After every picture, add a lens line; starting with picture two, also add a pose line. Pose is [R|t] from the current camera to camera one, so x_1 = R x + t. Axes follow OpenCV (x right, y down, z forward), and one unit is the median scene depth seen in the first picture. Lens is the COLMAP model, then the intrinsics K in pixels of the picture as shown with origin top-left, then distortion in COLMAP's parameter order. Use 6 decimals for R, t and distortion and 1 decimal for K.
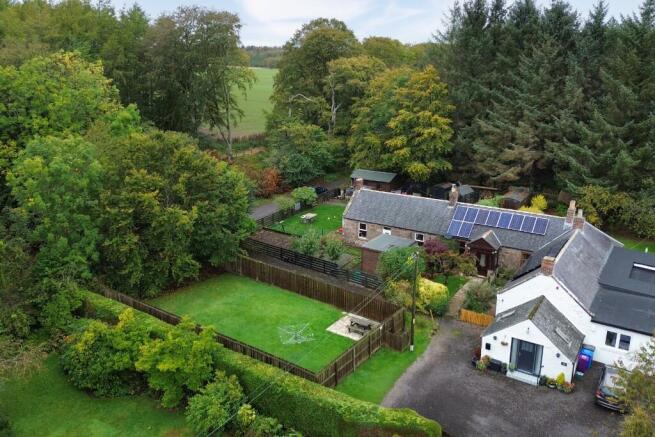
lens RADIAL K [[537.8, 0, 332.9], [0, 537.8, 216.5], [0, 0, 1]] dist [0.075192, -0.094882]
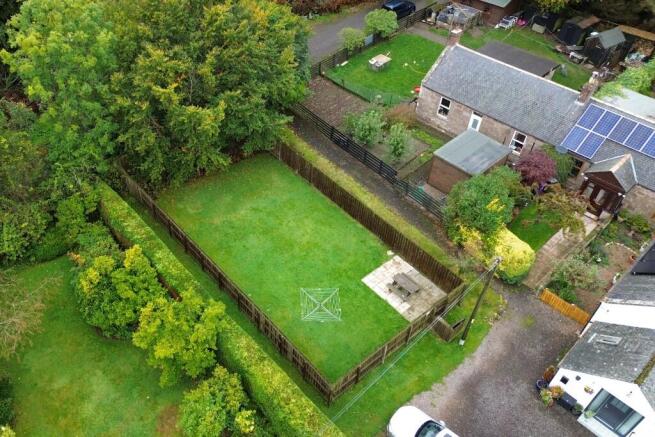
lens RADIAL K [[547.2, 0, 265.7], [0, 547.2, 214.5], [0, 0, 1]] dist [0.059803, -0.061495]
pose [[0.962123, 0.181365, -0.203535, -0.002226], [-0.067786, 0.882305, 0.465772, -0.244481], [0.264055, -0.434333, 0.861179, 0.253301]]
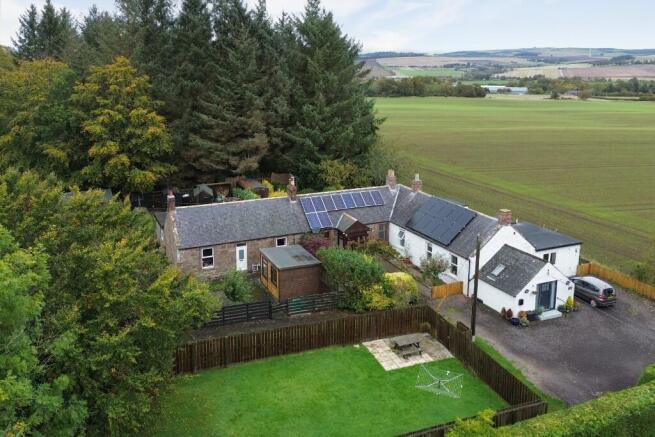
lens RADIAL K [[532.3, 0, 309.7], [0, 532.3, 175.7], [0, 0, 1]] dist [0.055573, -0.080400]
pose [[0.560755, -0.170533, 0.810230, -0.605821], [0.232722, 0.971573, 0.043426, -0.114106], [-0.794603, 0.164207, 0.584501, 0.543665]]
